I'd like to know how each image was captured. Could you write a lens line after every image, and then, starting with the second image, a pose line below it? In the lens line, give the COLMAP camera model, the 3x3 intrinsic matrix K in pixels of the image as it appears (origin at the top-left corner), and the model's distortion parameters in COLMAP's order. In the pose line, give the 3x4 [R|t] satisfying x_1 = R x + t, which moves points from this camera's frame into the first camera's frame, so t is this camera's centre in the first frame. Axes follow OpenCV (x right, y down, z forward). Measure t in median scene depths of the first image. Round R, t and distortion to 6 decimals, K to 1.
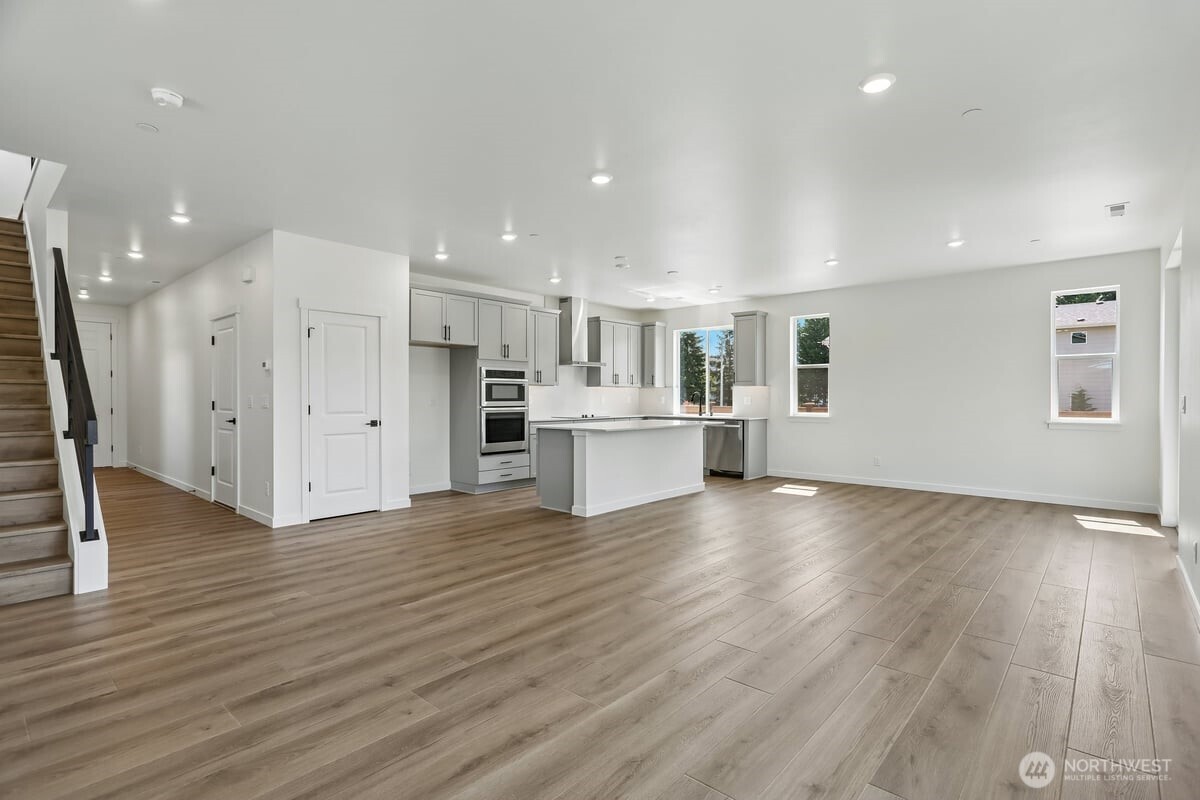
lens RADIAL K [[572.6, 0, 601.5], [0, 572.6, 399.0], [0, 0, 1]] dist [-0.003615, 0.003520]
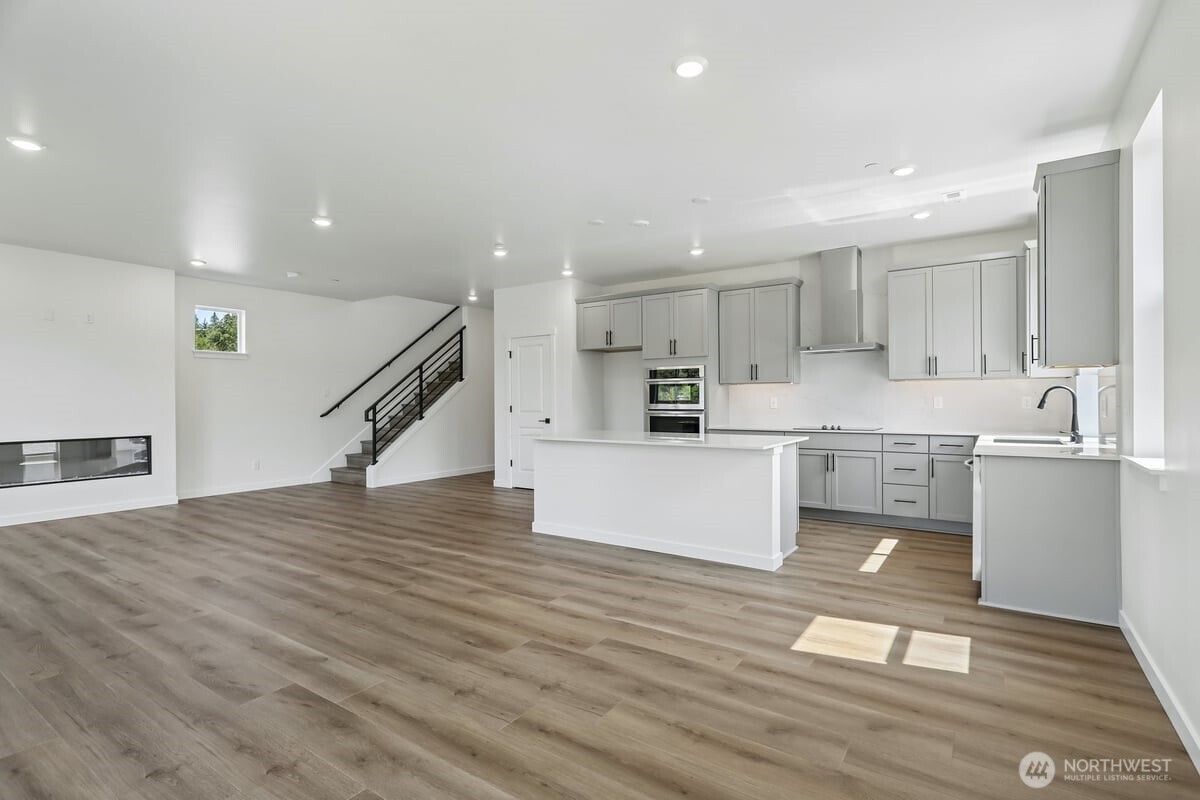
lens RADIAL K [[572.6, 0, 600.0], [0, 572.6, 401.1], [0, 0, 1]] dist [-0.003615, 0.003520]
pose [[0.128017, 0.003825, -0.991765, 0.767132], [0.002386, 0.999988, 0.004165, -0.004752], [0.991769, -0.002899, 0.128006, 0.852388]]
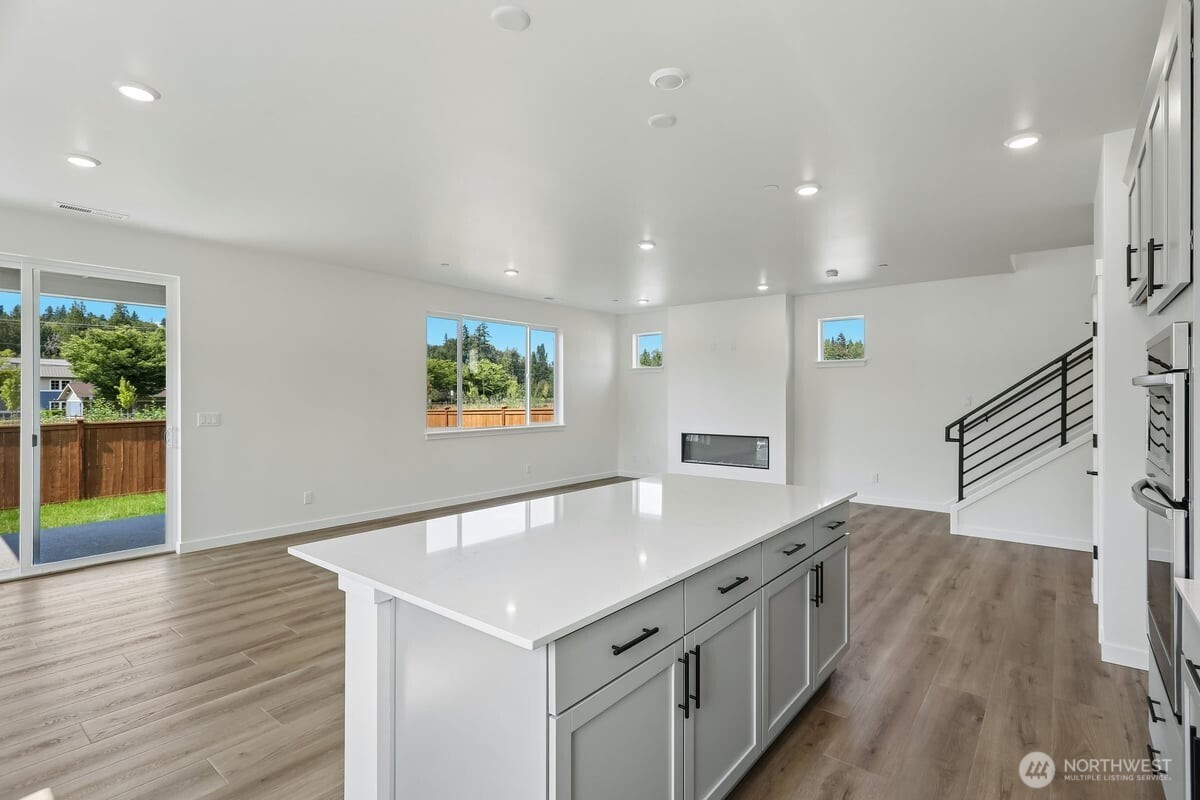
lens RADIAL K [[572.6, 0, 600.4], [0, 572.6, 399.3], [0, 0, 1]] dist [-0.003615, 0.003520]
pose [[-0.998558, -0.000730, -0.053681, 0.099429], [-0.001205, 0.999960, 0.008828, -0.029733], [0.053672, 0.008880, -0.998519, 1.359486]]
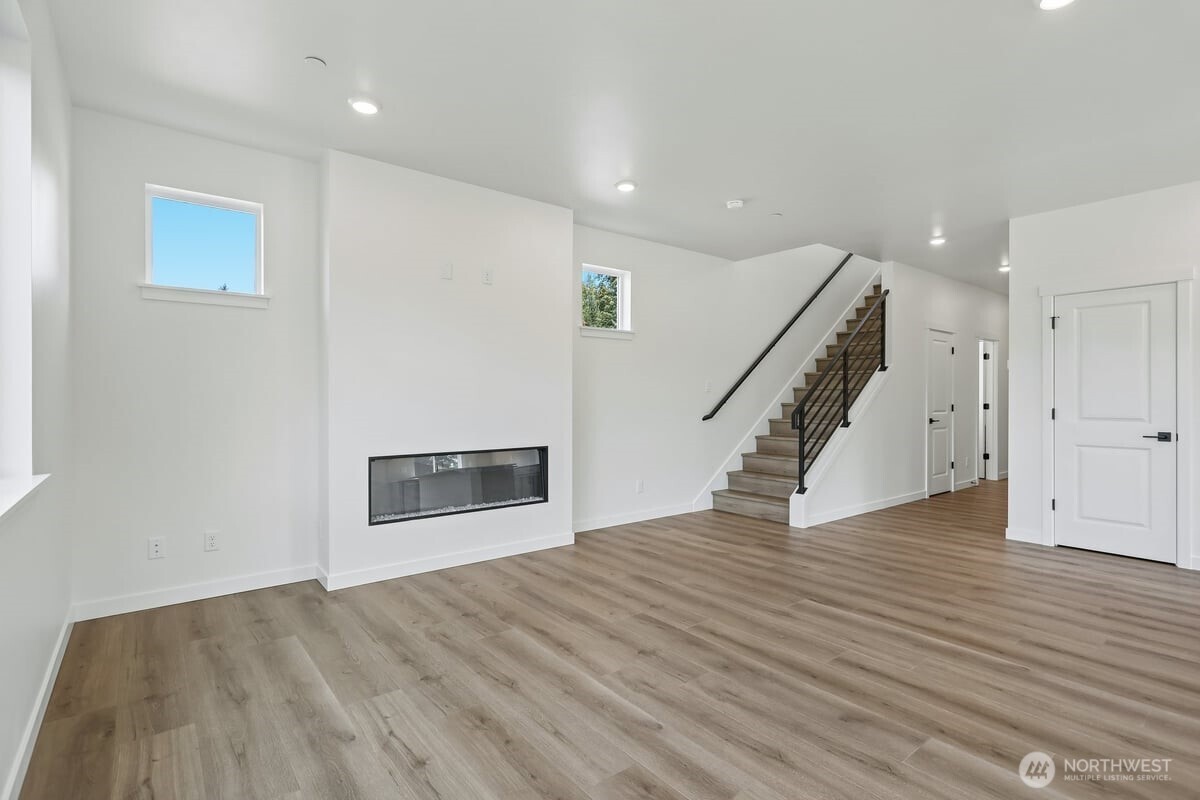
lens RADIAL K [[572.6, 0, 604.8], [0, 572.6, 397.3], [0, 0, 1]] dist [-0.003615, 0.003520]
pose [[-0.165639, -0.000607, -0.986186, 0.360023], [-0.005163, 0.999987, 0.000252, -0.001925], [0.986173, 0.005133, -0.165640, 0.396139]]
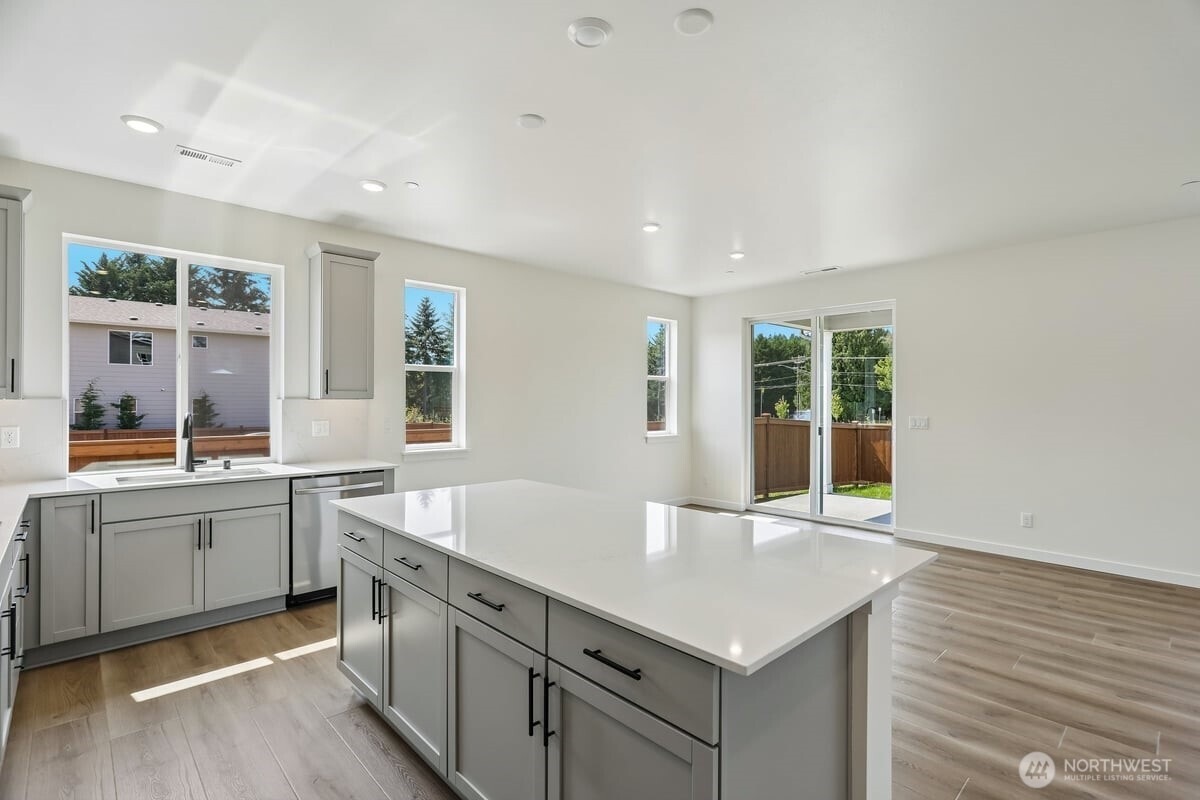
lens RADIAL K [[572.6, 0, 605.4], [0, 572.6, 403.4], [0, 0, 1]] dist [-0.003615, 0.003520]
pose [[0.078426, -0.006521, 0.996899, -0.283934], [0.000317, 0.999979, 0.006516, -0.029605], [-0.996920, -0.000195, 0.078426, 0.965886]]
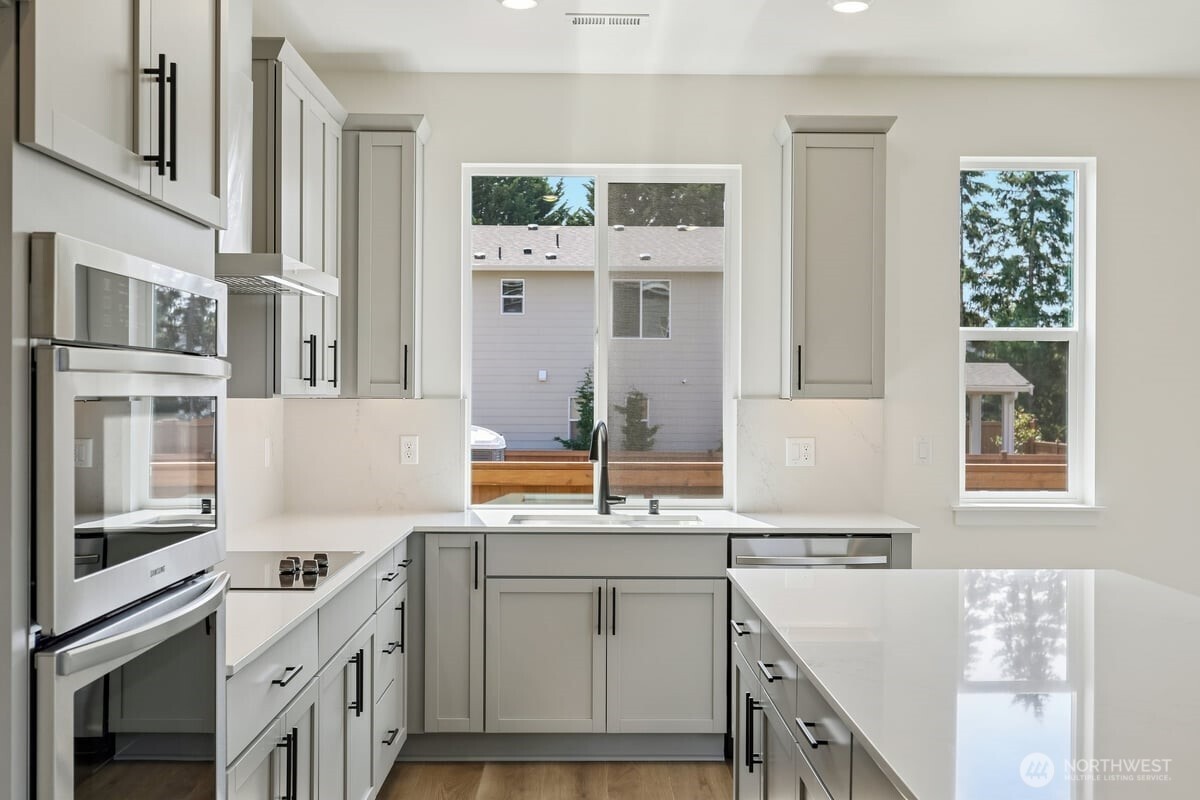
lens RADIAL K [[1317.3, 0, 557.7], [0, 1317.3, 420.3], [0, 0, 1]] dist [-0.001078, 0.000000]
pose [[0.748389, -0.009766, 0.663189, -0.318532], [-0.001018, 0.999873, 0.015873, -0.029894], [-0.663260, -0.012555, 0.748284, 0.825346]]
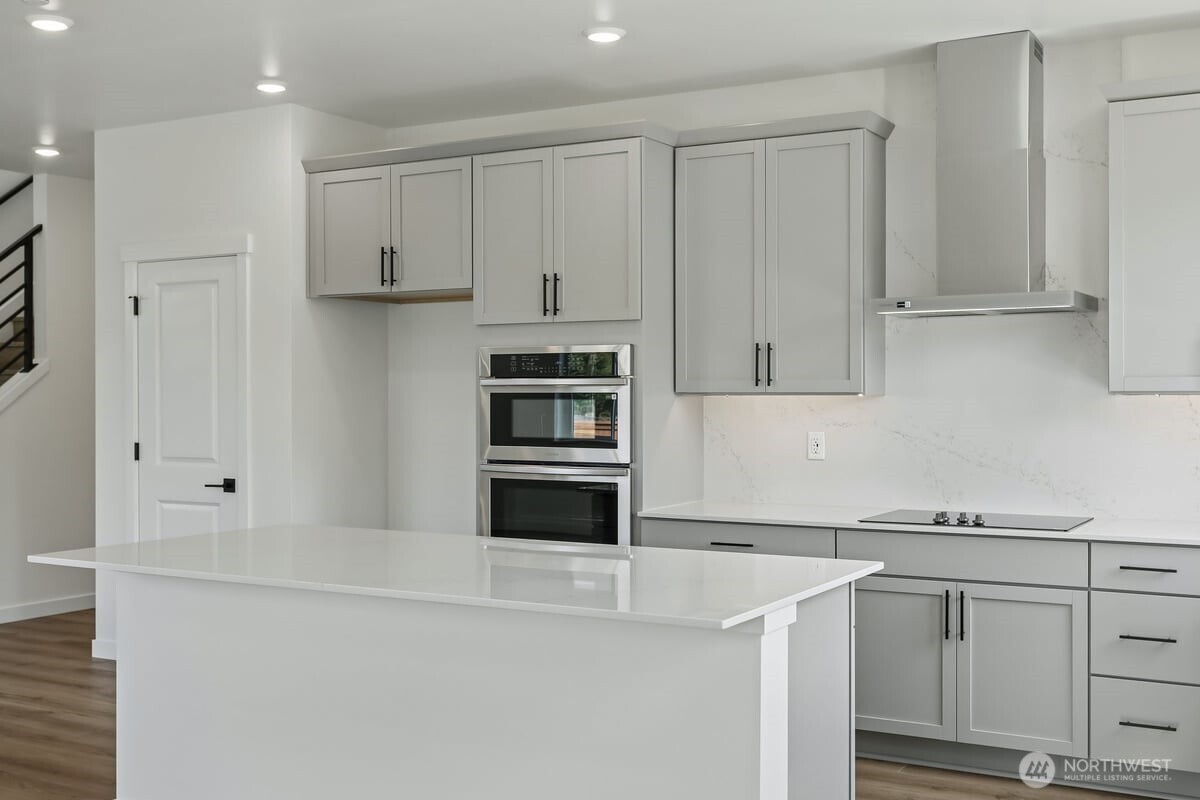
lens RADIAL K [[1317.3, 0, 592.4], [0, 1317.3, 401.8], [0, 0, 1]] dist [-0.001078, 0.000000]
pose [[0.207117, 0.006757, -0.978293, 0.636074], [-0.003198, 0.999975, 0.006230, -0.029604], [0.978311, 0.001839, 0.207133, 0.953761]]
